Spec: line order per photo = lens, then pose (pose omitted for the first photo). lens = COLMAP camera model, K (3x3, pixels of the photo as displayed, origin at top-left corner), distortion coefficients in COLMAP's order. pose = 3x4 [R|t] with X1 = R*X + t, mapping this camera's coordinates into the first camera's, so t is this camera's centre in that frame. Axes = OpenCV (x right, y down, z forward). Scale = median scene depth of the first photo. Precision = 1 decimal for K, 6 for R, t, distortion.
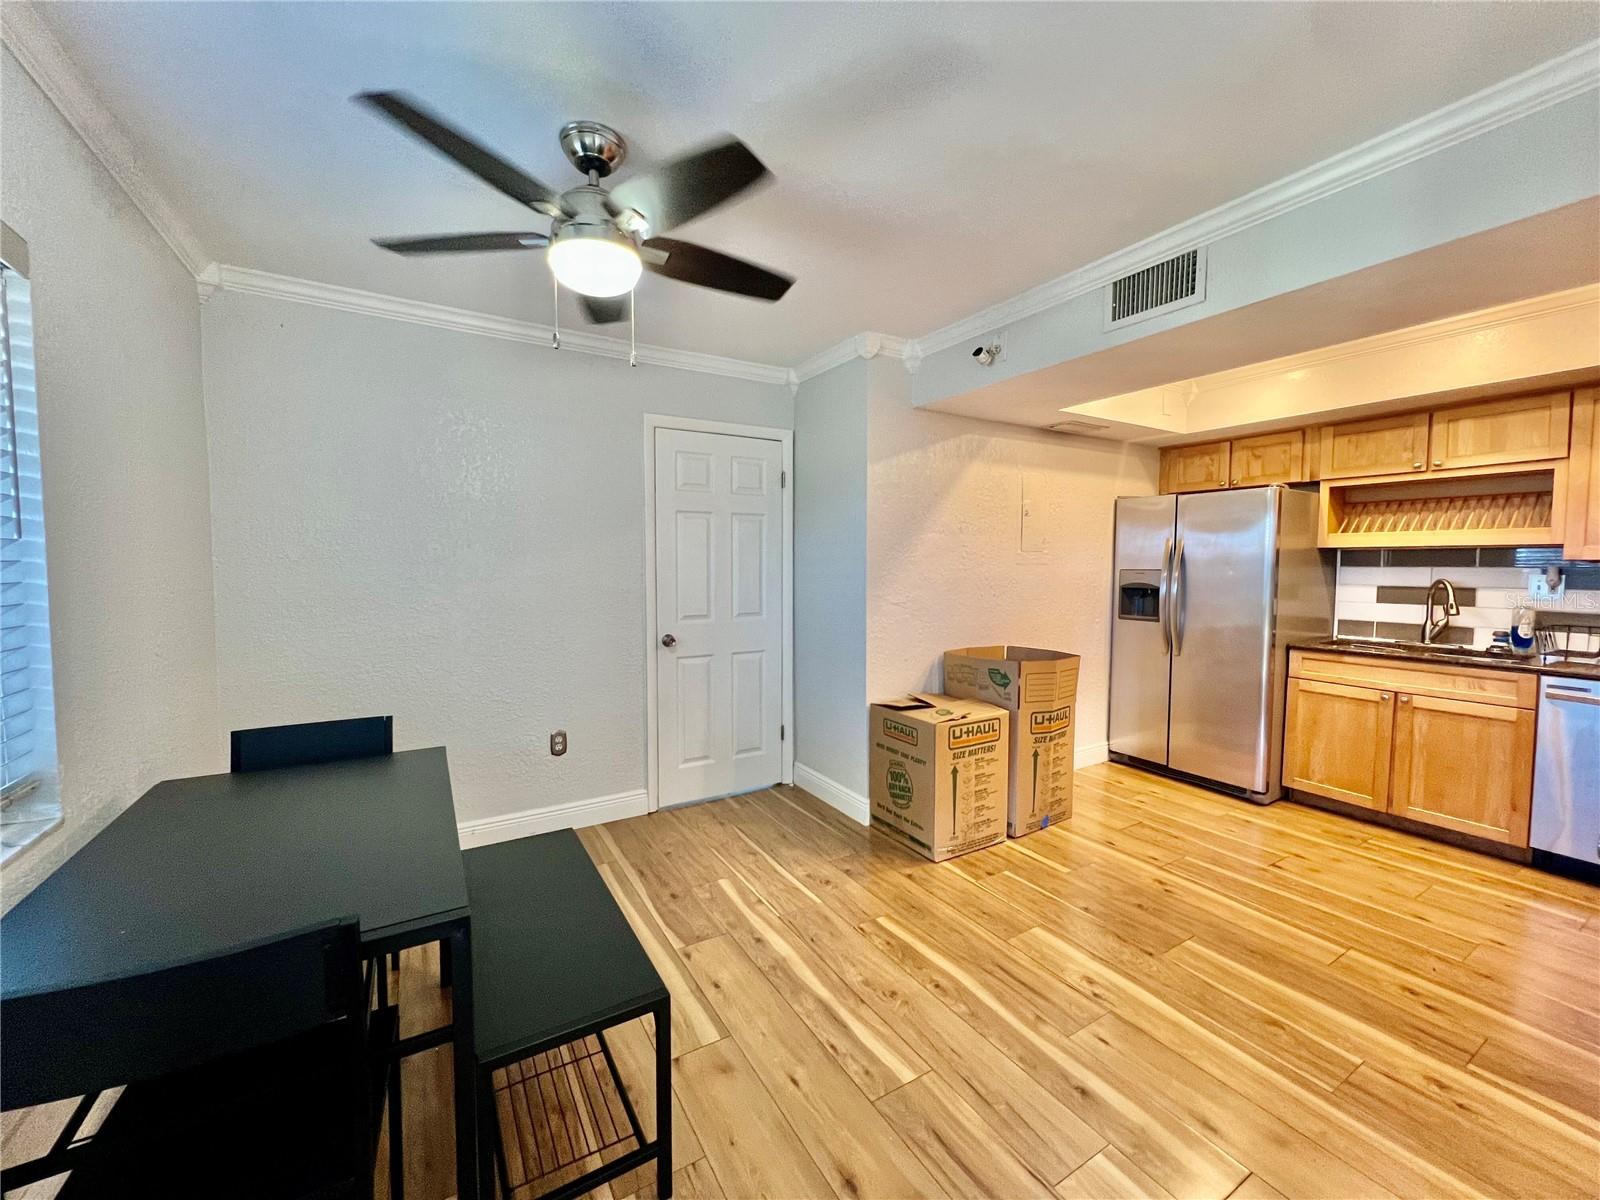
lens RADIAL K [[636.4, 0, 795.9], [0, 636.4, 596.2], [0, 0, 1]] dist [0.001050, -0.000183]
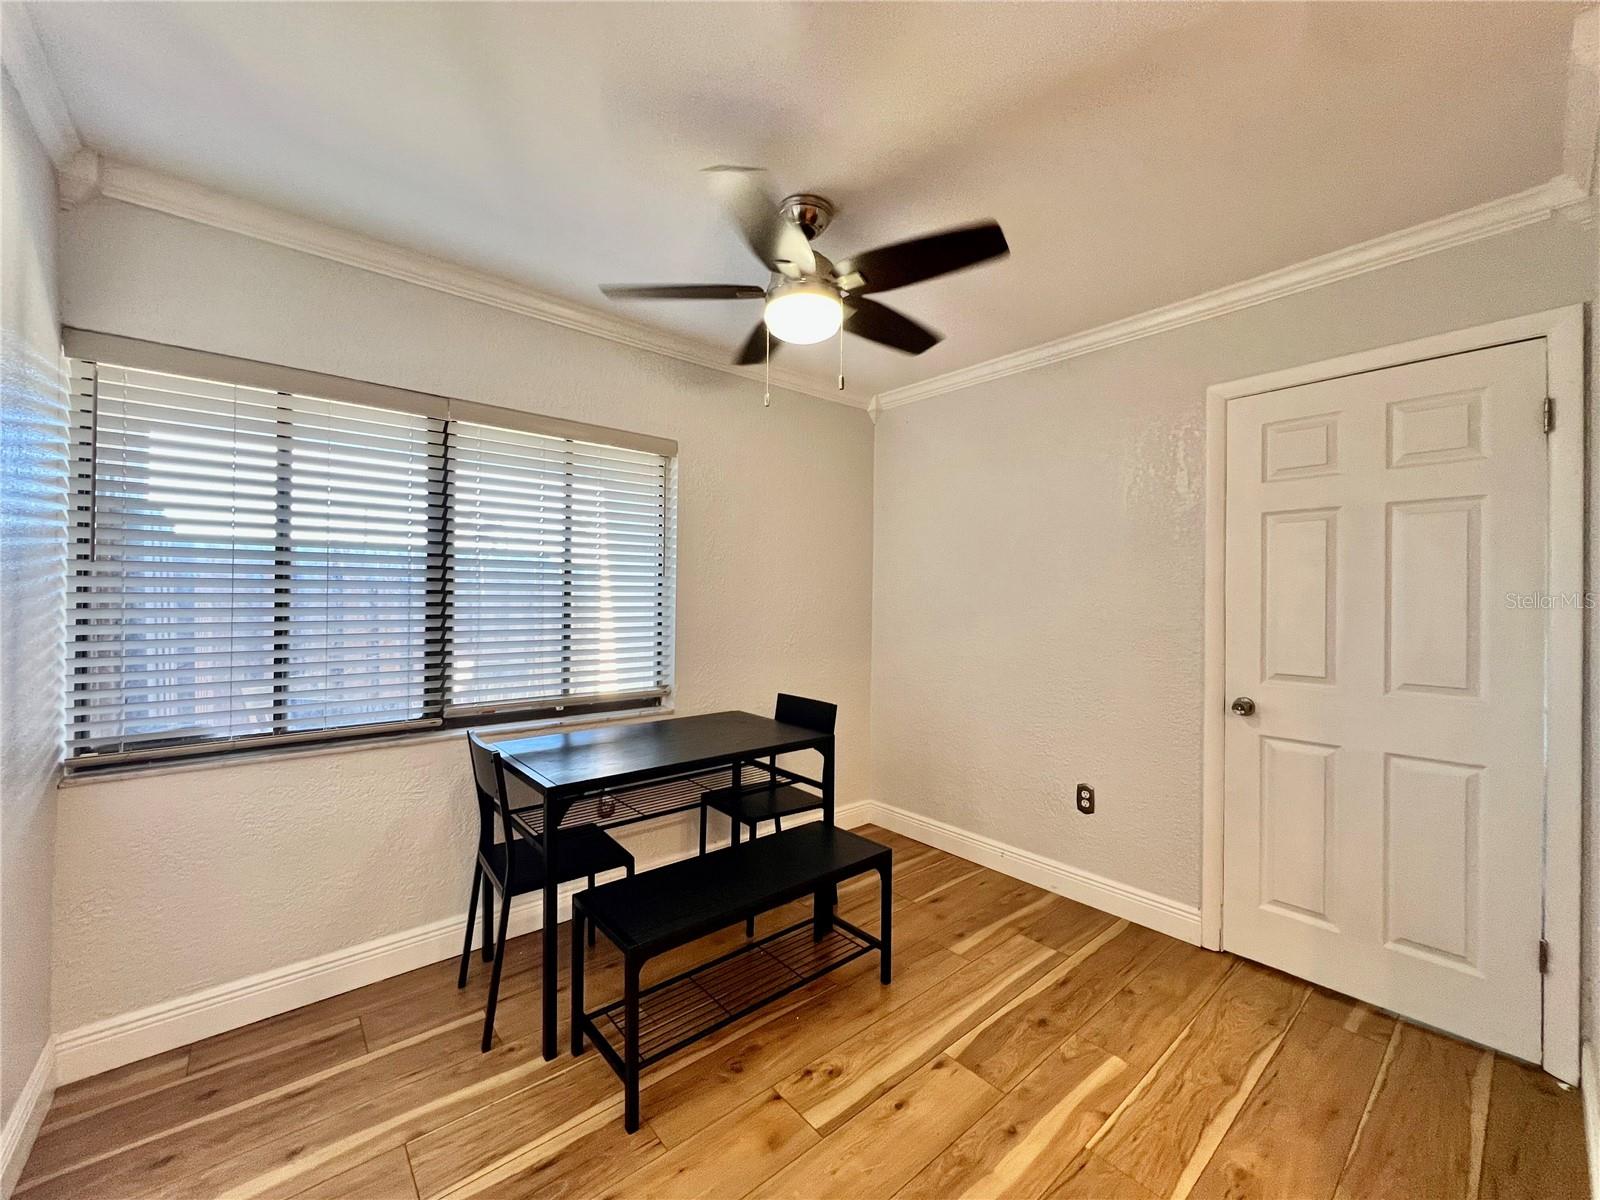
lens RADIAL K [[636.4, 0, 795.0], [0, 636.4, 594.4], [0, 0, 1]] dist [0.001050, -0.000183]
pose [[0.162255, -0.005779, -0.986732, 0.446764], [-0.062417, 0.997920, -0.016108, -0.009585], [0.984773, 0.064203, 0.161557, 0.475096]]
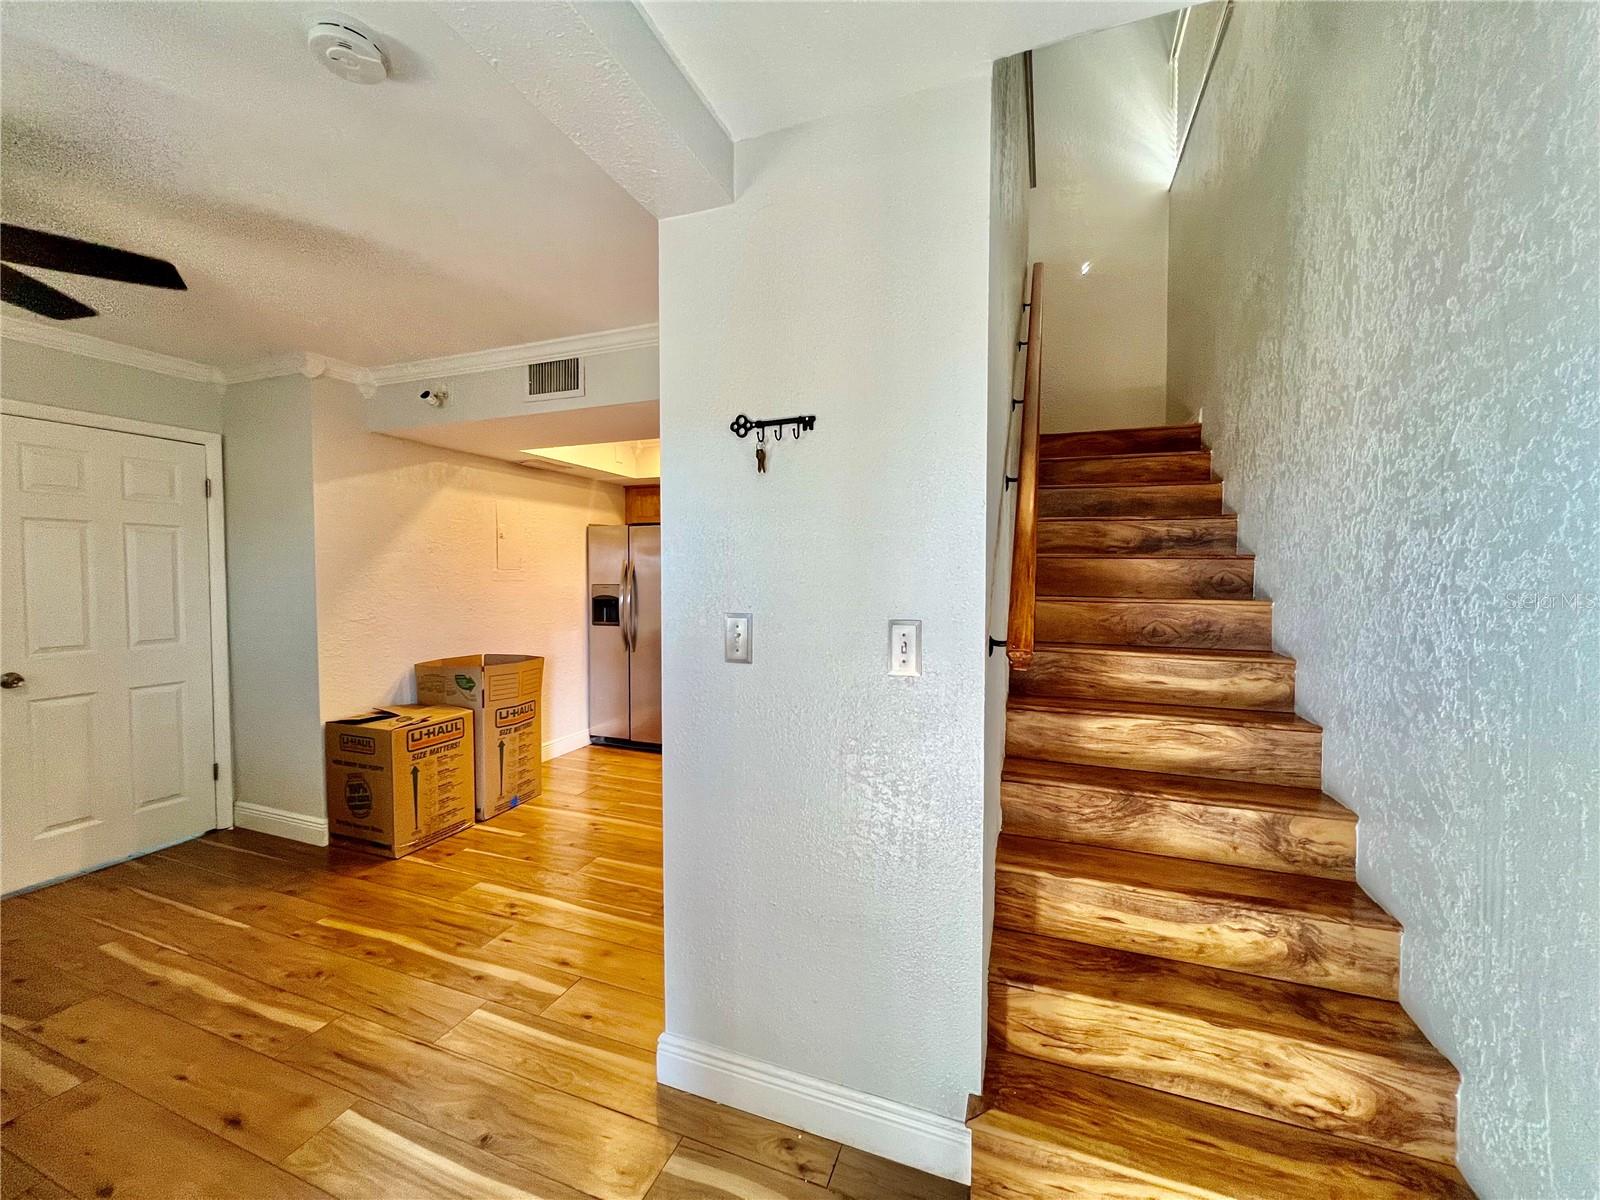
lens RADIAL K [[636.4, 0, 797.2], [0, 636.4, 596.2], [0, 0, 1]] dist [0.001050, -0.000183]
pose [[0.783851, -0.022082, 0.620557, 0.088382], [0.033837, 0.999402, -0.007179, 0.003955], [-0.620027, 0.026625, 0.784129, -0.266809]]
